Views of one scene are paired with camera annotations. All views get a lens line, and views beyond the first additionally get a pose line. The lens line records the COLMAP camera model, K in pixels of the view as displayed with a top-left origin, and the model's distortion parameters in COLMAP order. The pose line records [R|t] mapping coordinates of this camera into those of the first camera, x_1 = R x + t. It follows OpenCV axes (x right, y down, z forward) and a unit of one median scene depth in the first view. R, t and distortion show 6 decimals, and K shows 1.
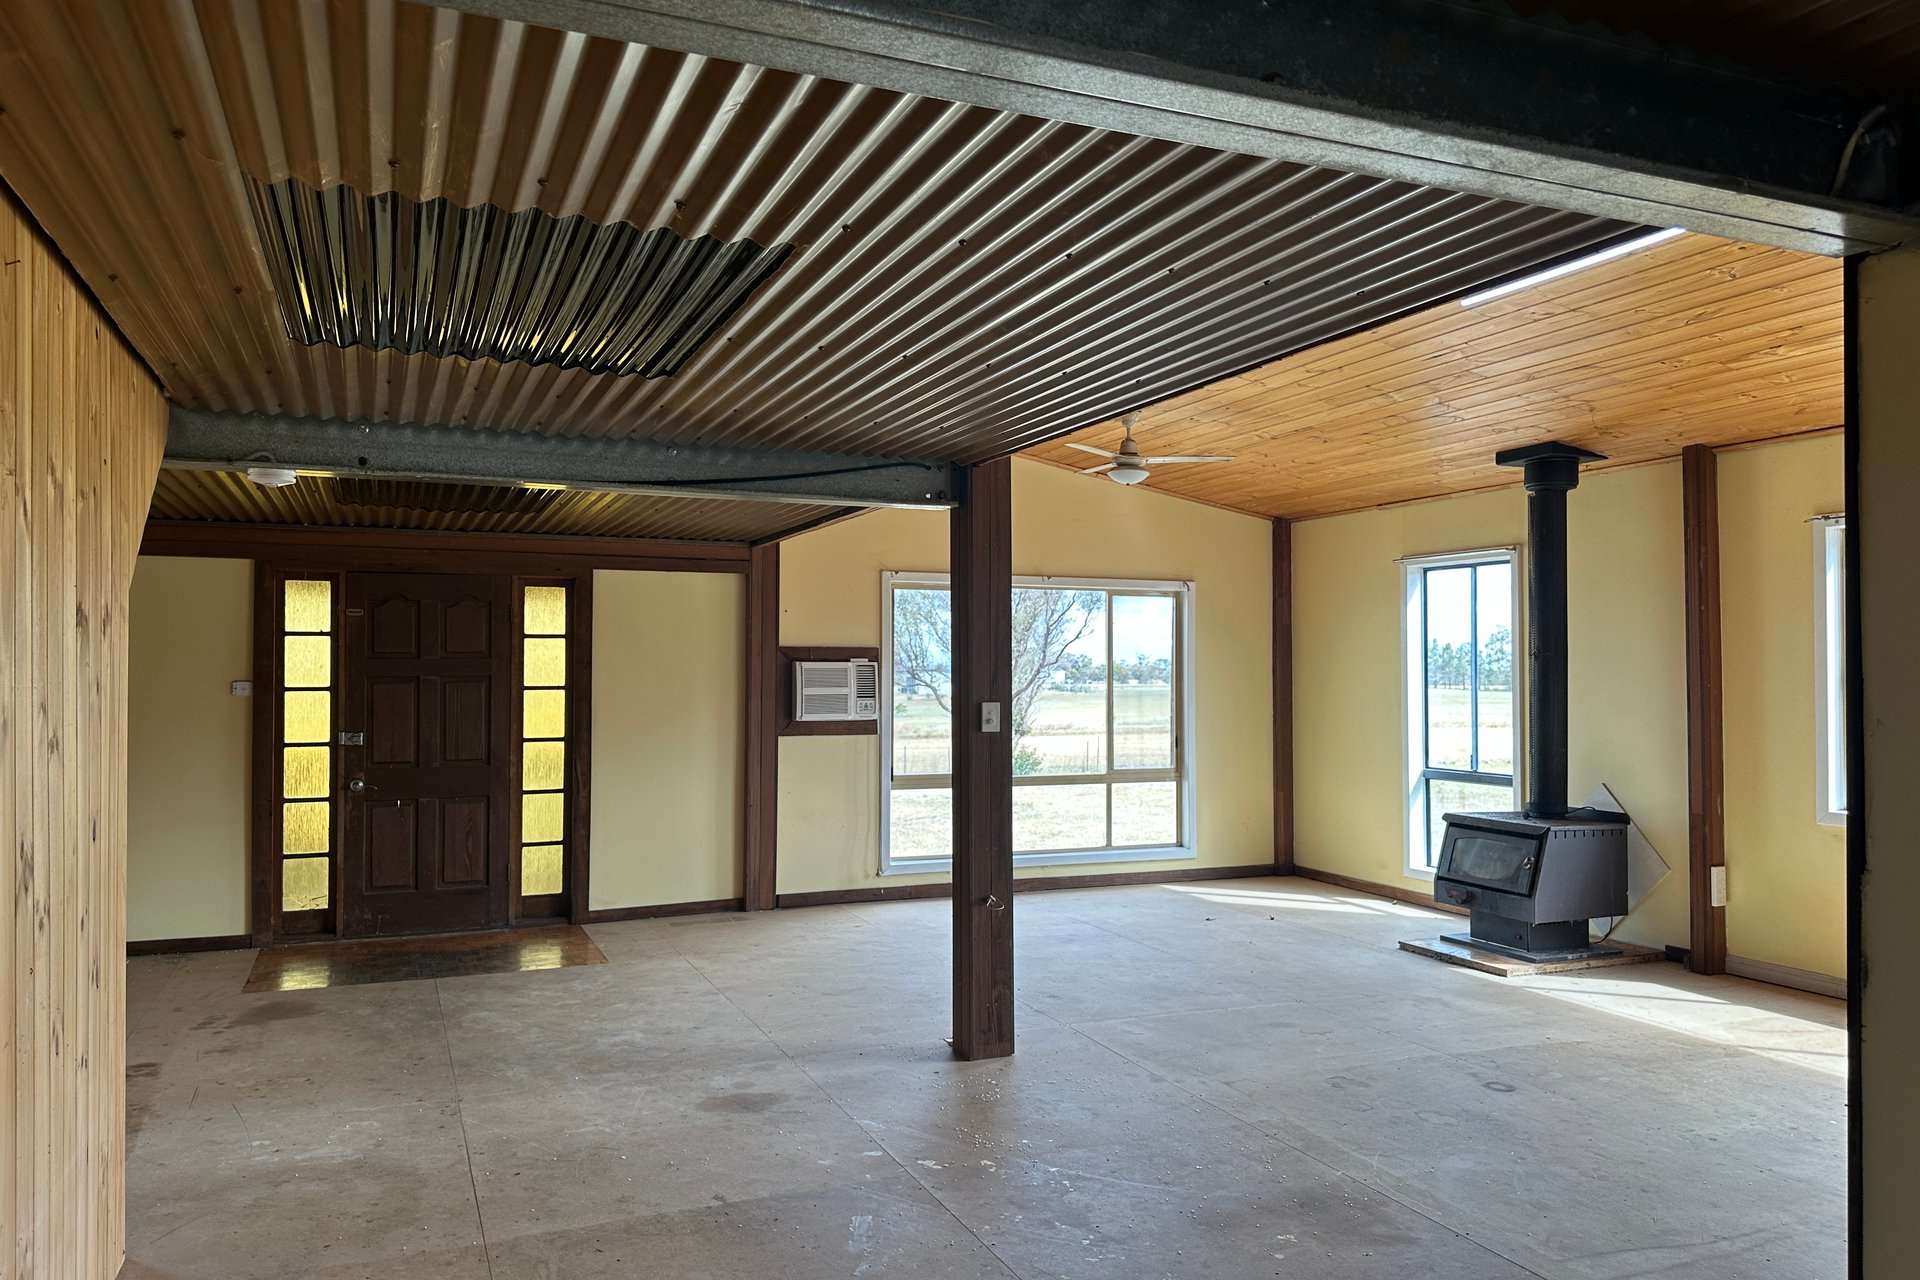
lens RADIAL K [[1359.6, 0, 965.0], [0, 1359.6, 645.4], [0, 0, 1]] dist [0.055602, -0.070961]
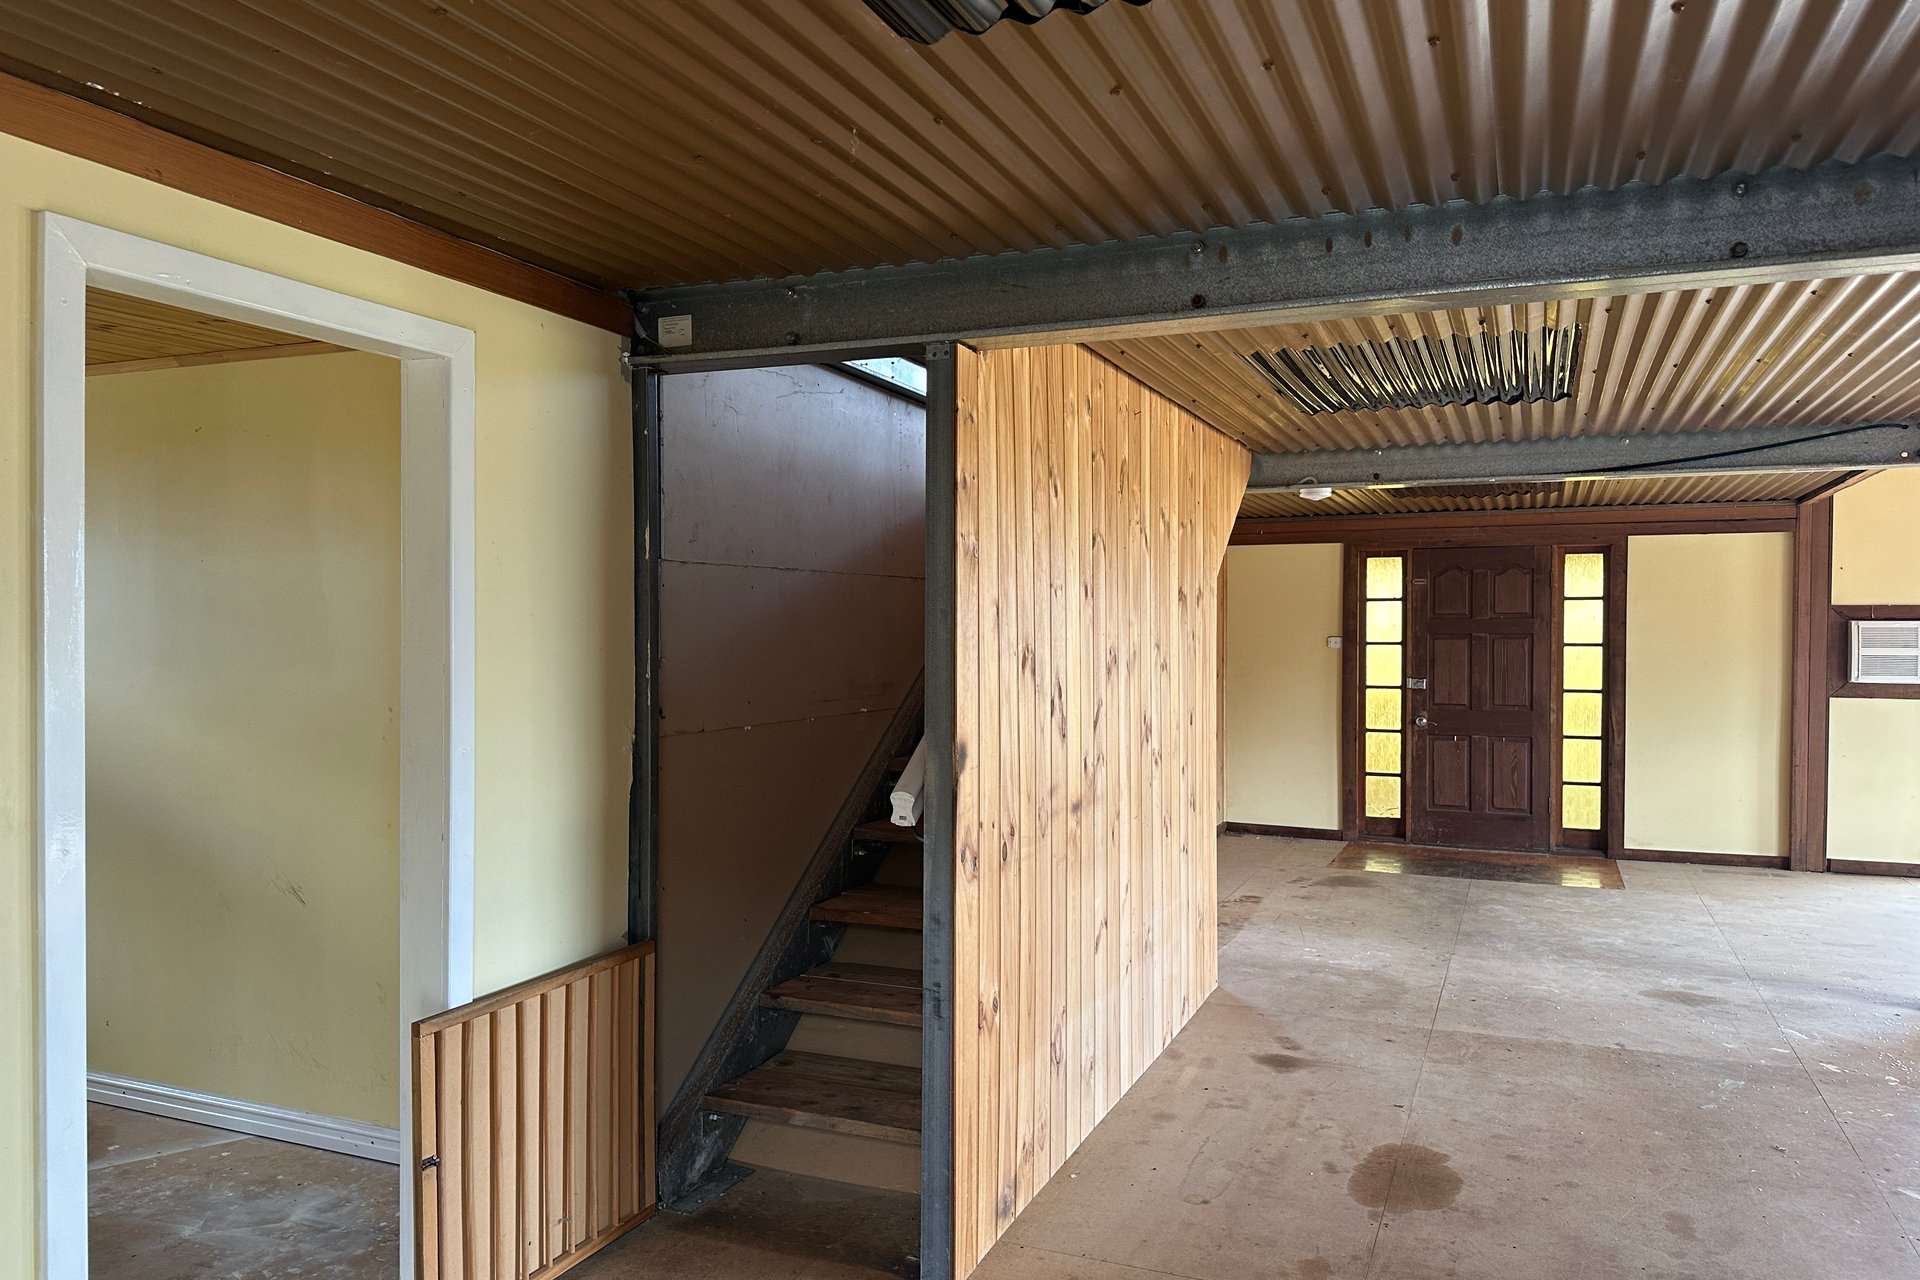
lens RADIAL K [[1359.6, 0, 961.4], [0, 1359.6, 644.3], [0, 0, 1]] dist [0.055602, -0.070961]
pose [[0.695700, 0.009281, -0.718272, 0.156634], [0.010469, 0.999679, 0.023057, -0.000450], [0.718256, -0.023560, 0.695380, -0.157348]]
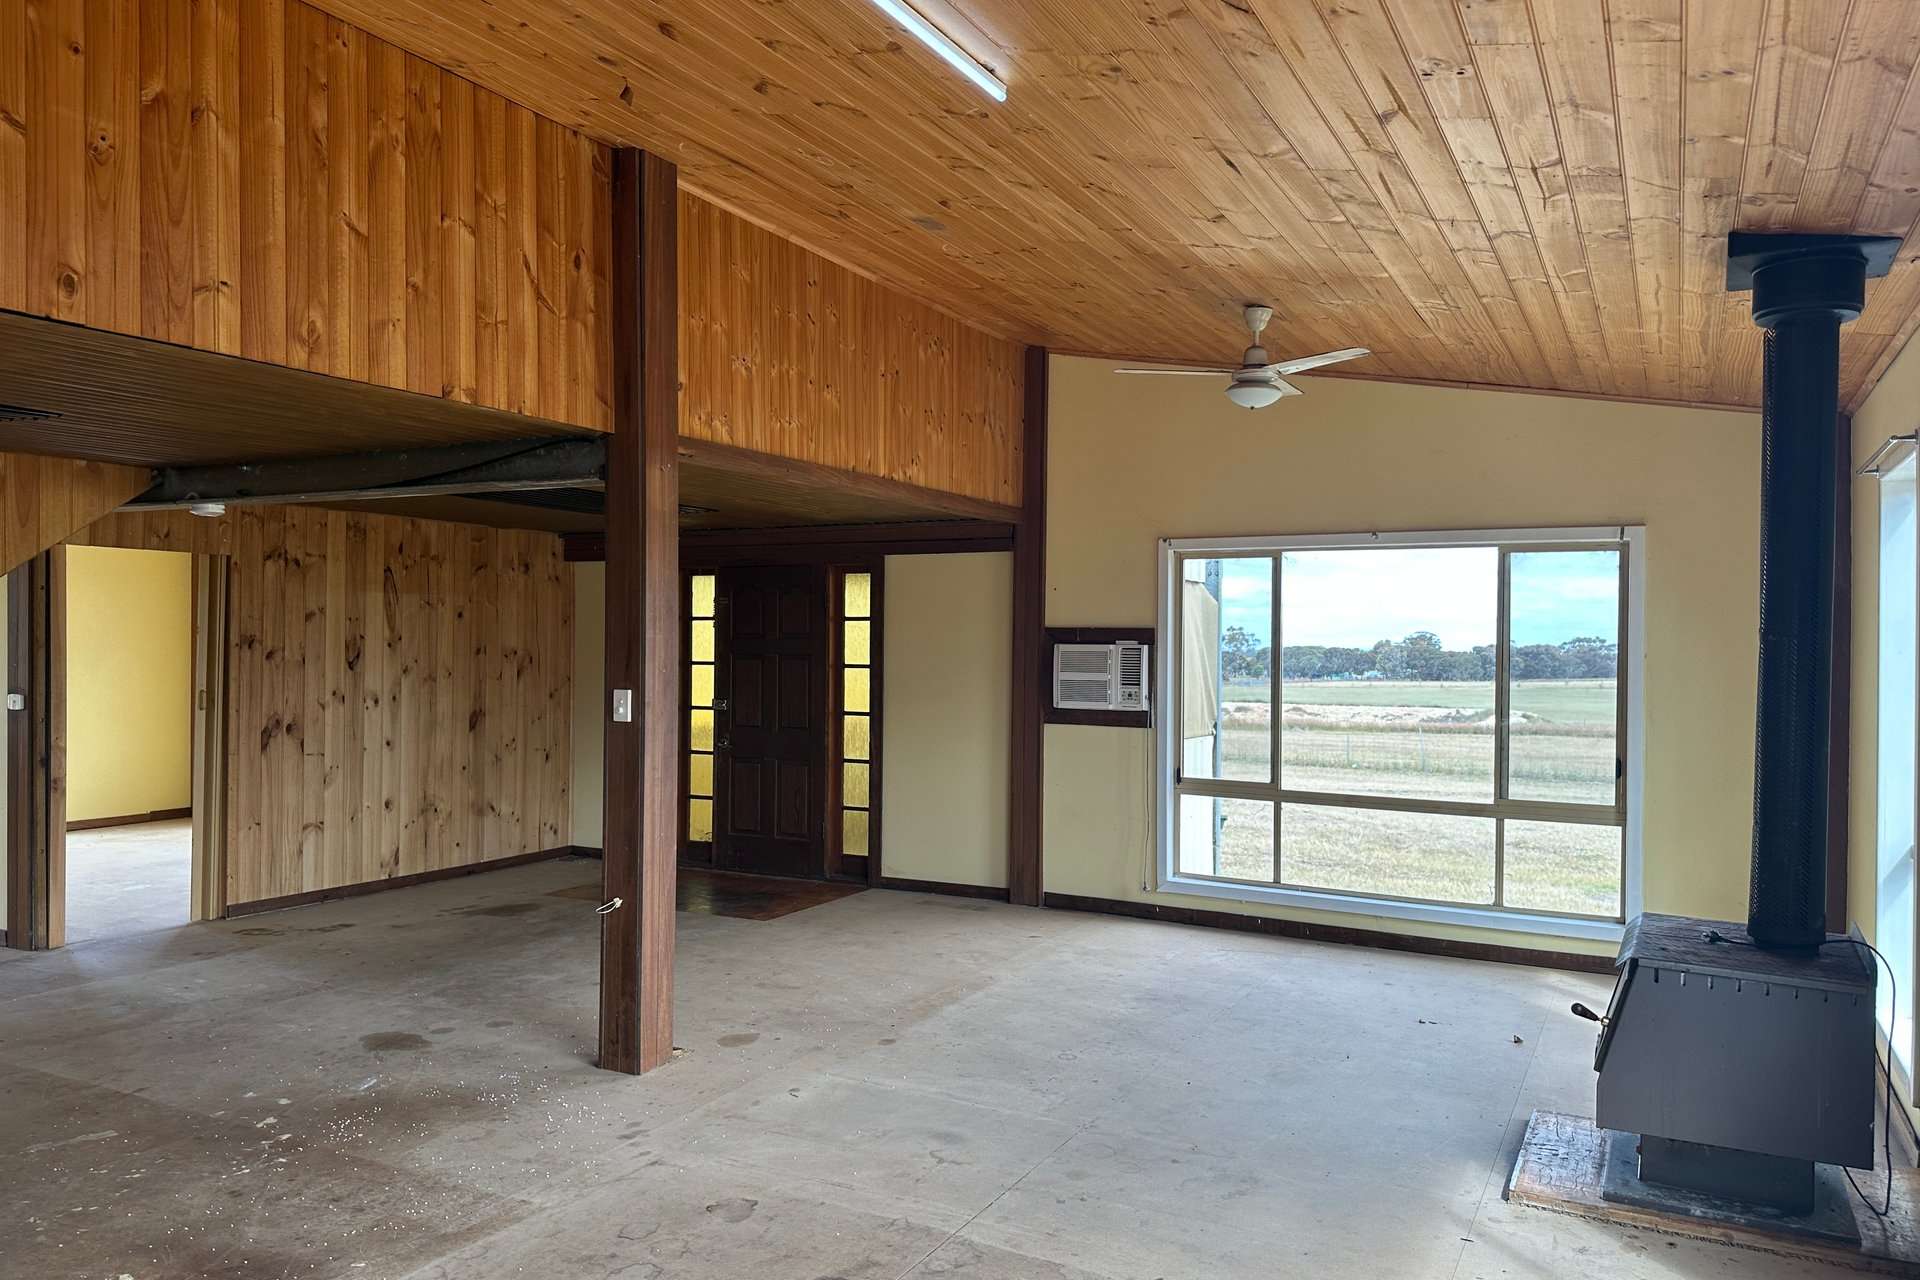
lens RADIAL K [[1359.6, 0, 944.1], [0, 1359.6, 659.9], [0, 0, 1]] dist [0.055602, -0.070961]
pose [[0.625375, 0.016180, -0.780157, 0.618937], [0.005677, 0.999664, 0.025283, -0.000639], [0.780304, -0.020240, 0.625073, 0.415424]]
